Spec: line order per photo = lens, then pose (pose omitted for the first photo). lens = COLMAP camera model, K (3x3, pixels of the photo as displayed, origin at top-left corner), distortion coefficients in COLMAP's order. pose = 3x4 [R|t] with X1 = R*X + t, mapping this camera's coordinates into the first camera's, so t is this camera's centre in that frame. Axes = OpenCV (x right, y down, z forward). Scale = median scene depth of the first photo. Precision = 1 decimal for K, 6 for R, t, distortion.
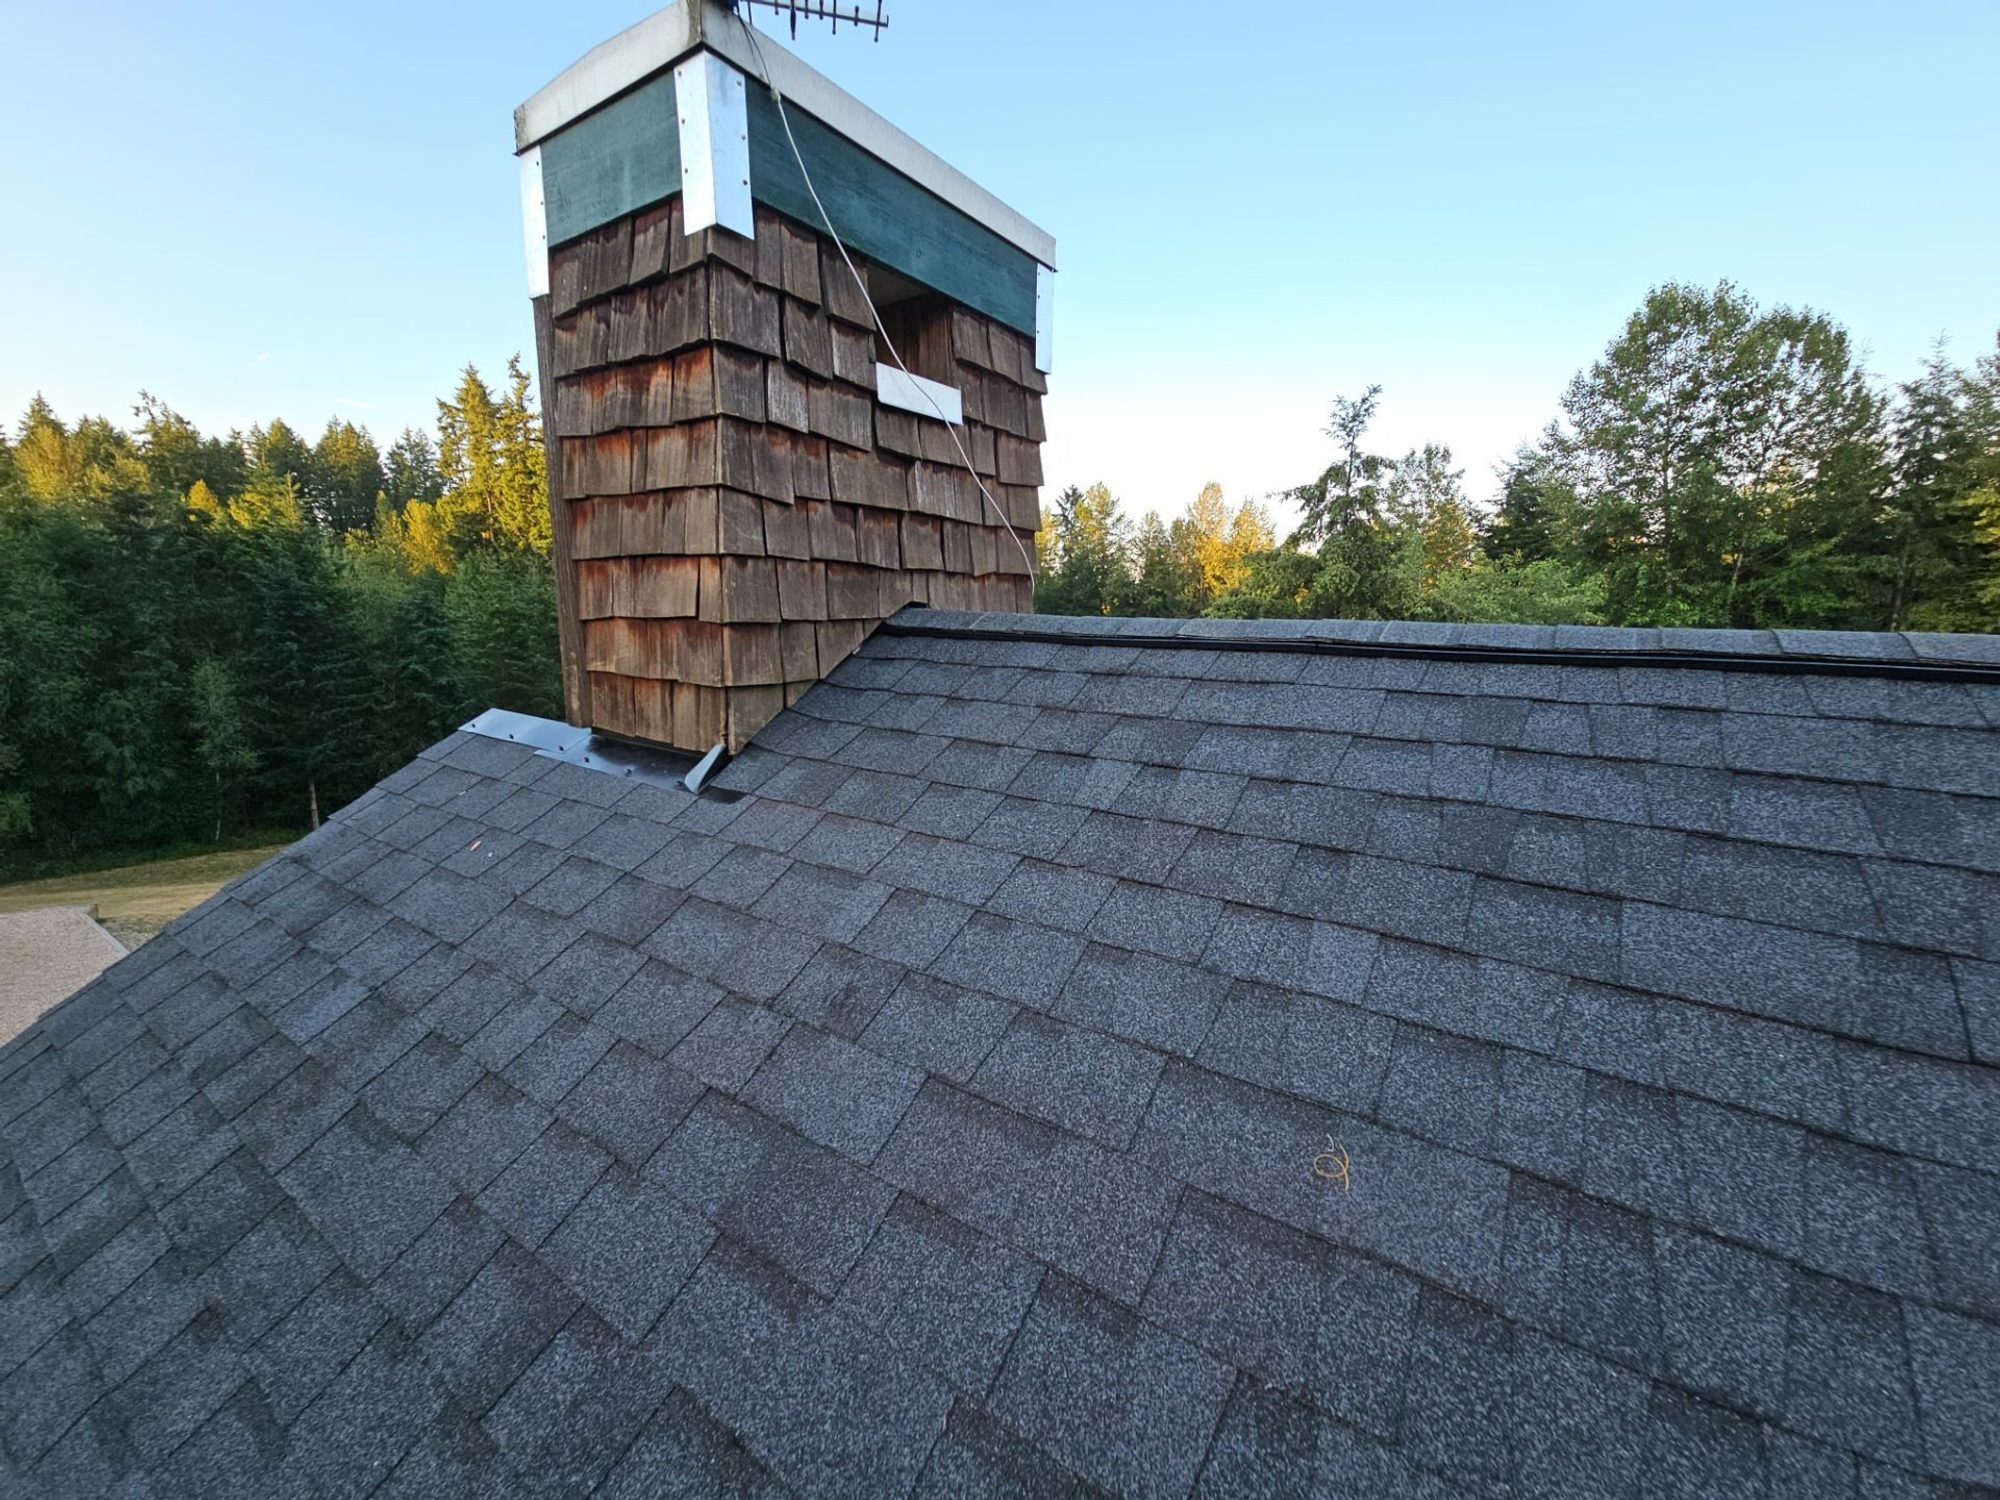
lens RADIAL K [[802.3, 0, 1006.7], [0, 802.3, 774.2], [0, 0, 1]] dist [0.008347, -0.006880]
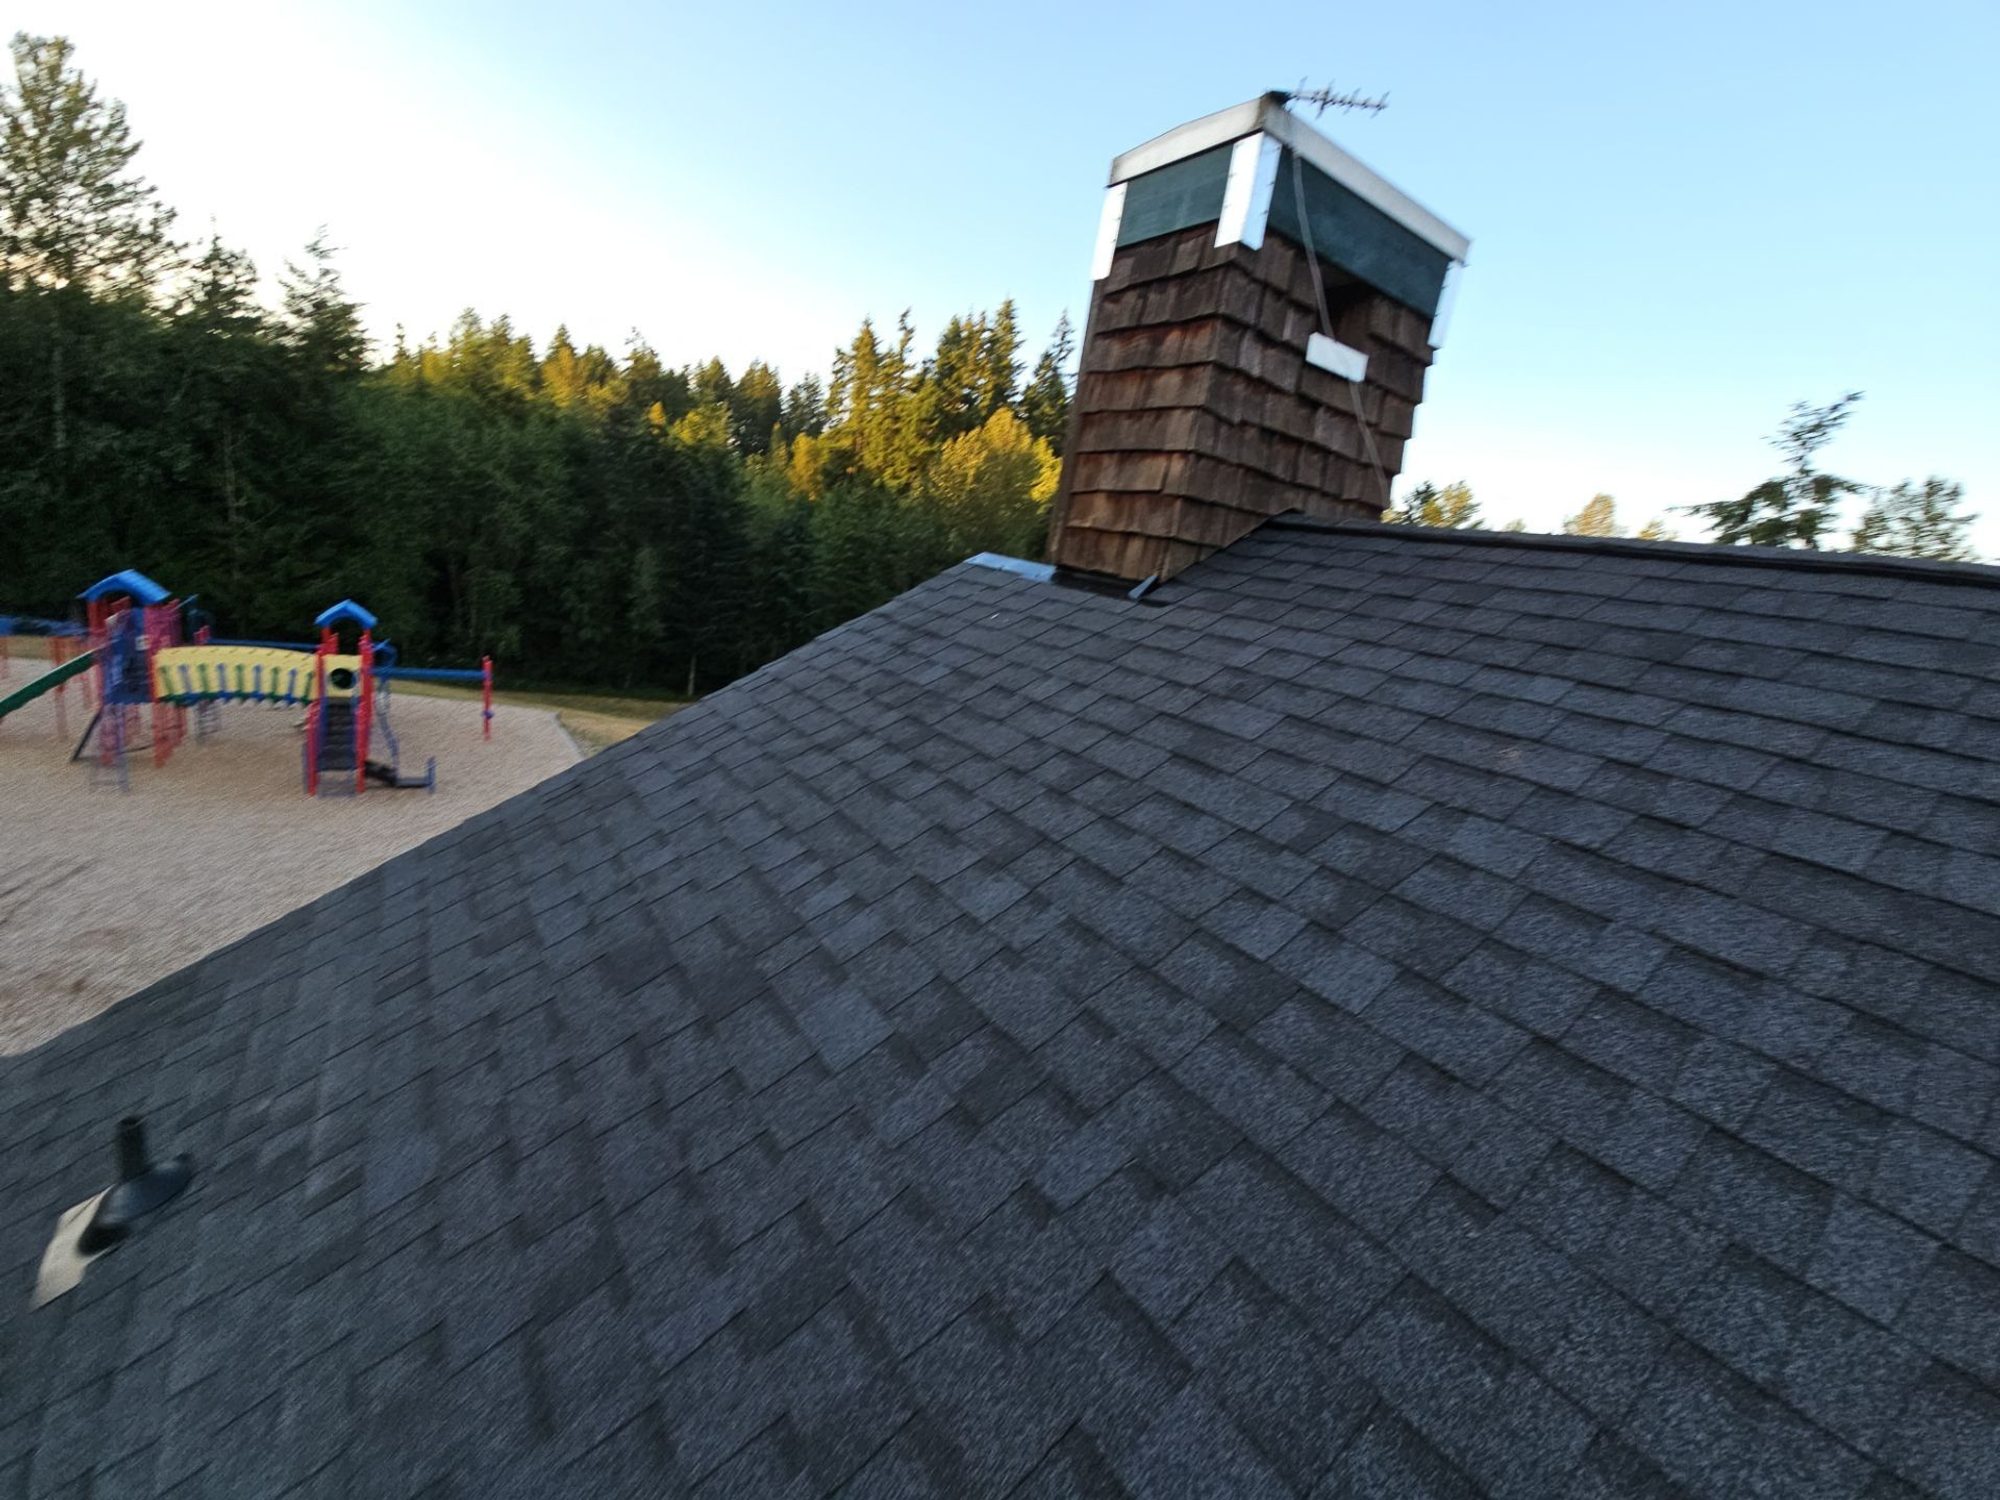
lens RADIAL K [[802.3, 0, 1006.7], [0, 802.3, 774.2], [0, 0, 1]] dist [0.008347, -0.006880]
pose [[0.924125, 0.220166, -0.312282, -0.048075], [-0.210110, 0.975451, 0.065946, 0.291800], [0.319135, 0.004671, 0.947698, -0.560952]]
